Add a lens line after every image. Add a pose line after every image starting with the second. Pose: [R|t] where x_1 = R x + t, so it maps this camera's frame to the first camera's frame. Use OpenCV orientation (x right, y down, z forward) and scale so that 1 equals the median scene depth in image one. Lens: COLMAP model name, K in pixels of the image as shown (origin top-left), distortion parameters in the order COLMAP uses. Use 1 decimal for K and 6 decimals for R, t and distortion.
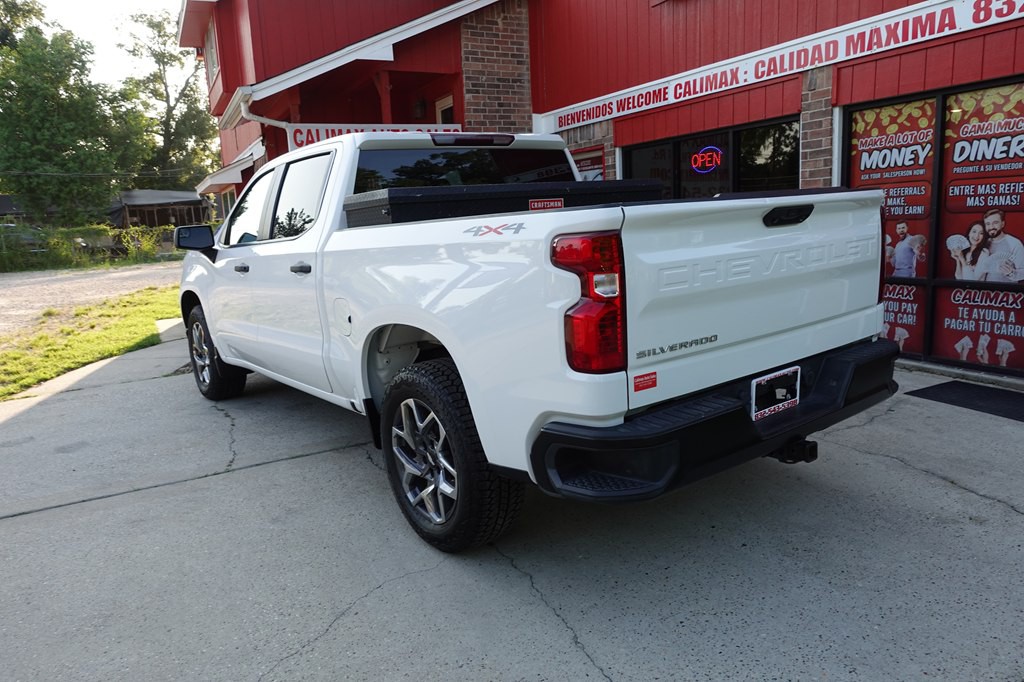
lens RADIAL K [[706.8, 0, 513.8], [0, 706.8, 336.8], [0, 0, 1]] dist [0.000674, -0.000214]
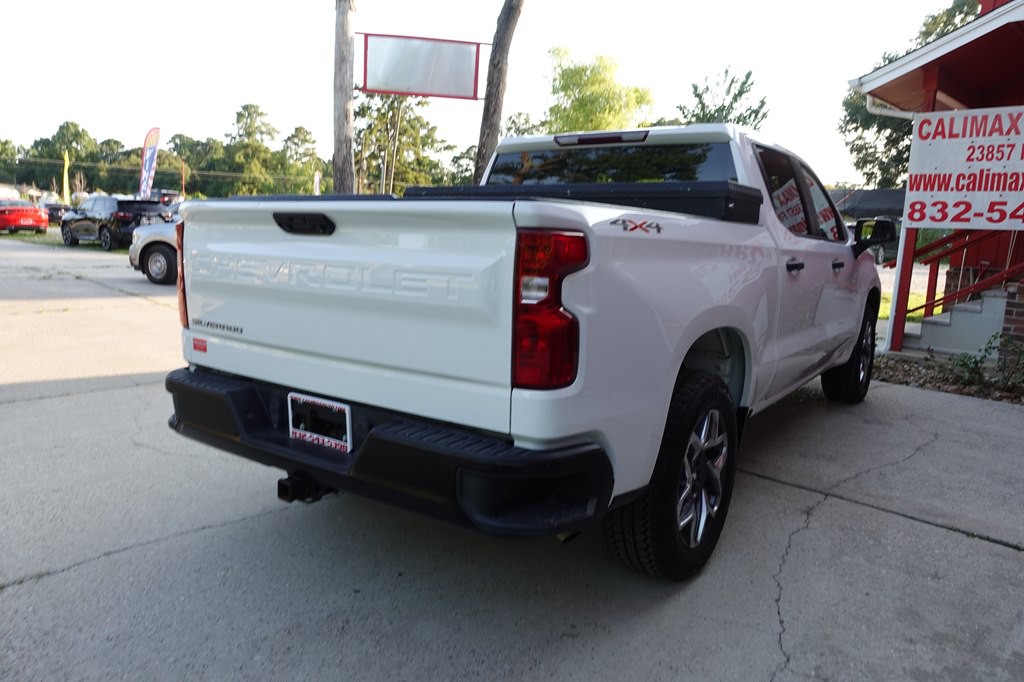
lens RADIAL K [[706.8, 0, 514.0], [0, 706.8, 337.5], [0, 0, 1]] dist [0.000674, -0.000214]
pose [[0.305068, 0.215241, -0.927688, 0.583161], [-0.209607, 0.965412, 0.155065, -0.099769], [0.928977, 0.147145, 0.339633, 0.423342]]
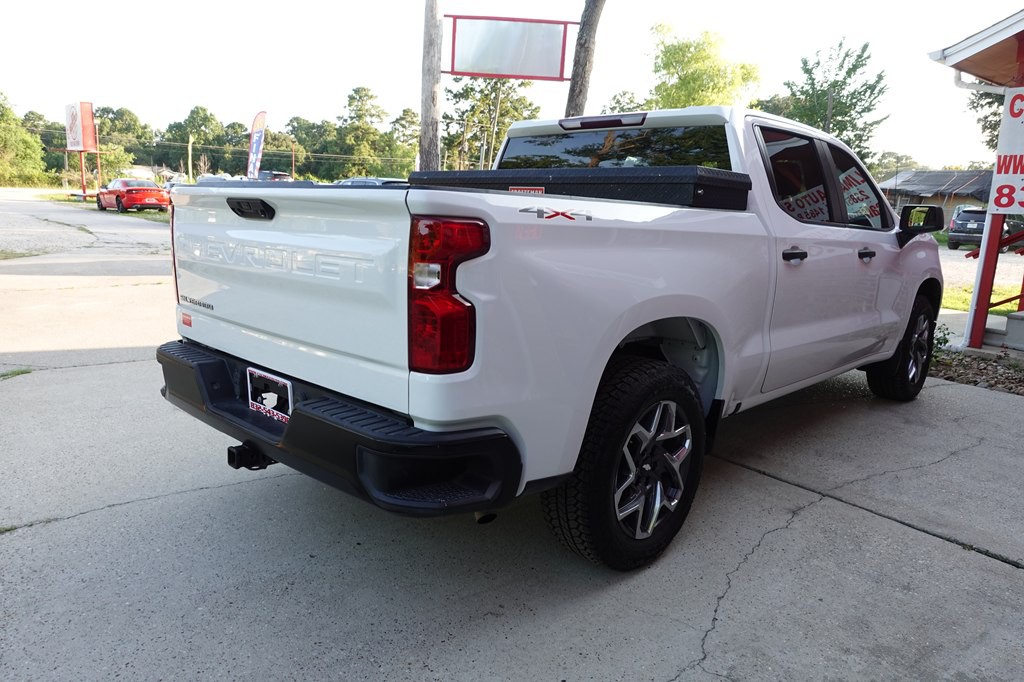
lens RADIAL K [[706.8, 0, 514.3], [0, 706.8, 337.5], [0, 0, 1]] dist [0.000674, -0.000214]
pose [[0.165426, 0.246843, -0.954831, 0.611919], [-0.213716, 0.954137, 0.209637, -0.123318], [0.962788, 0.169383, 0.210594, 0.513485]]
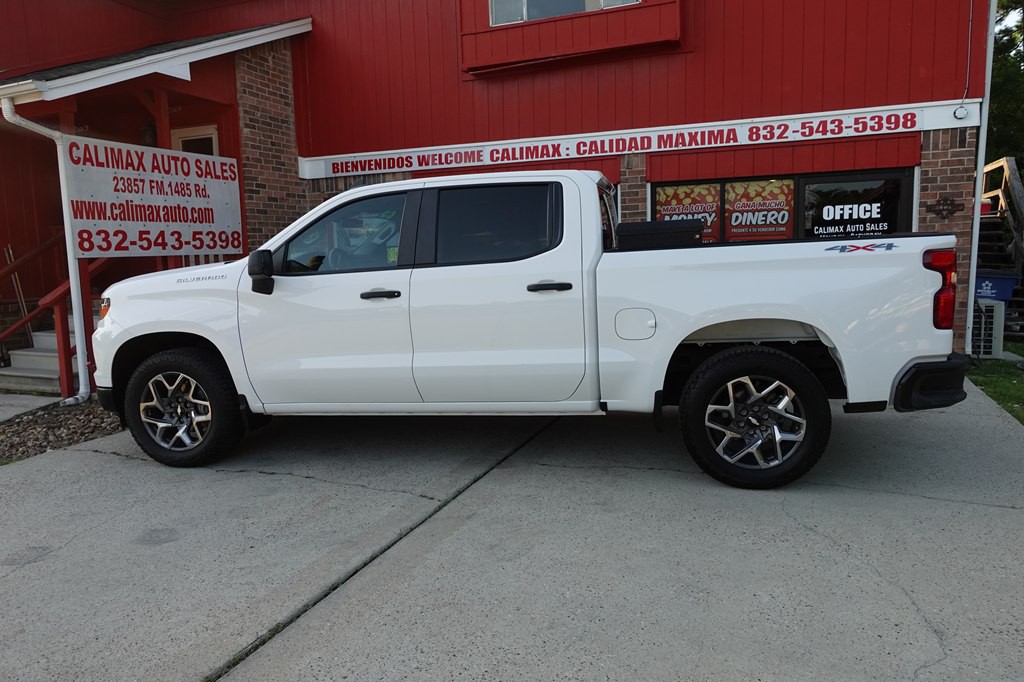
lens RADIAL K [[706.8, 0, 513.0], [0, 706.8, 339.1], [0, 0, 1]] dist [0.000674, -0.000214]
pose [[0.754697, -0.050420, 0.654133, -0.689783], [0.101564, 0.994002, -0.040561, 0.014331], [-0.648164, 0.097048, 0.755291, 0.143906]]
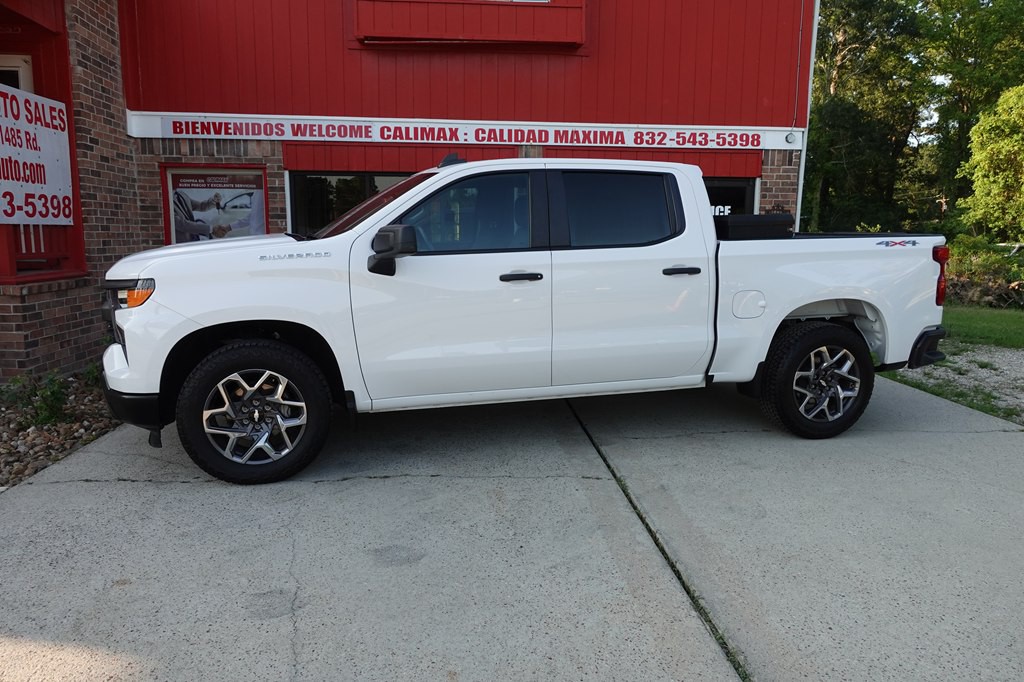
lens RADIAL K [[706.8, 0, 514.2], [0, 706.8, 340.5], [0, 0, 1]] dist [0.000674, -0.000214]
pose [[0.374290, -0.082001, 0.923679, -0.978072], [0.131952, 0.990656, 0.034478, -0.038339], [-0.917876, 0.108976, 0.381613, 0.533424]]
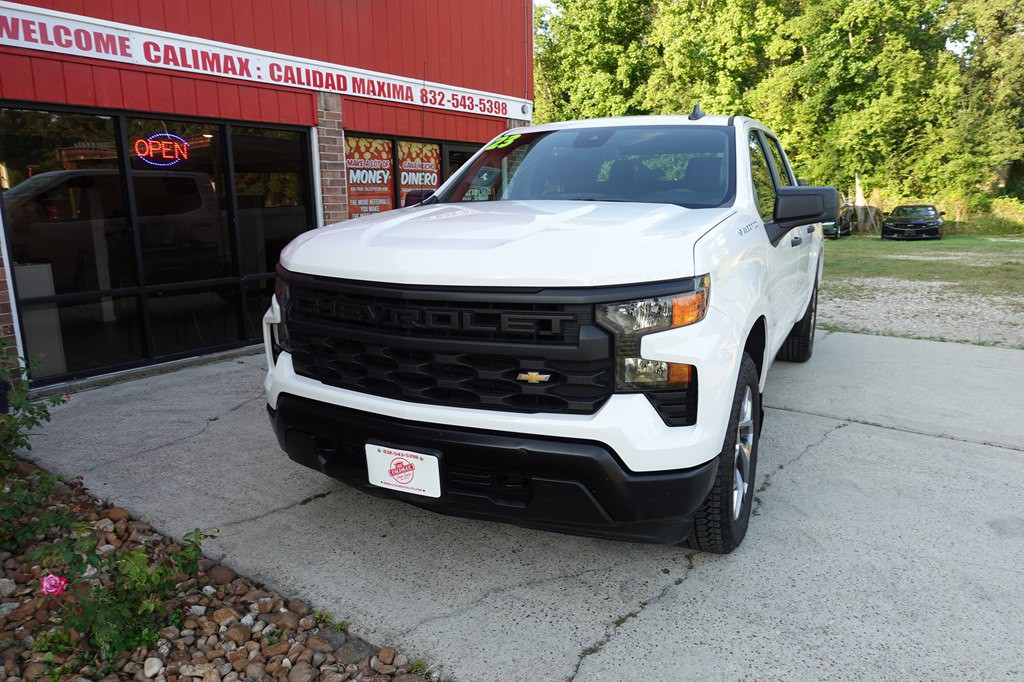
lens RADIAL K [[706.8, 0, 514.2], [0, 706.8, 338.1], [0, 0, 1]] dist [0.000674, -0.000214]
pose [[-0.443693, -0.110400, 0.889353, -0.811047], [0.189501, 0.958385, 0.213511, -0.186463], [-0.875914, 0.263267, -0.404308, 1.342254]]
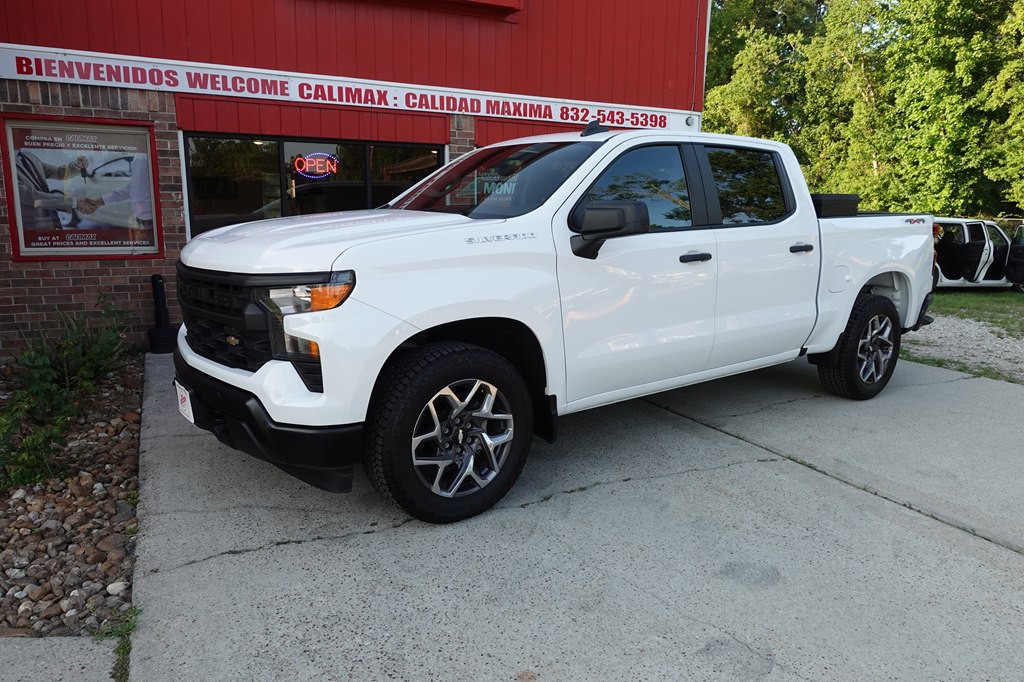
lens RADIAL K [[706.8, 0, 514.3], [0, 706.8, 339.9], [0, 0, 1]] dist [0.000674, -0.000214]
pose [[0.001413, -0.123597, 0.992332, -0.985012], [0.161071, 0.979404, 0.121757, -0.109974], [-0.986942, 0.159664, 0.021292, 0.964254]]
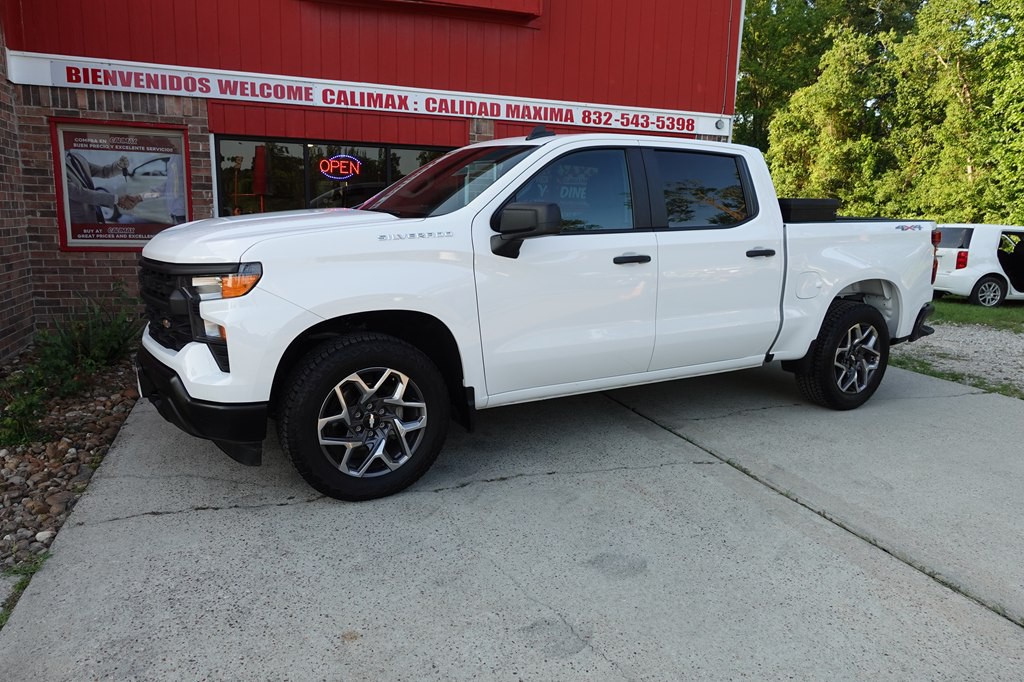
lens RADIAL K [[706.8, 0, 514.5], [0, 706.8, 339.6], [0, 0, 1]] dist [0.000674, -0.000214]
pose [[0.119184, -0.117630, 0.985880, -1.005924], [0.139766, 0.985057, 0.100636, -0.085047], [-0.982986, 0.125798, 0.133843, 0.825292]]
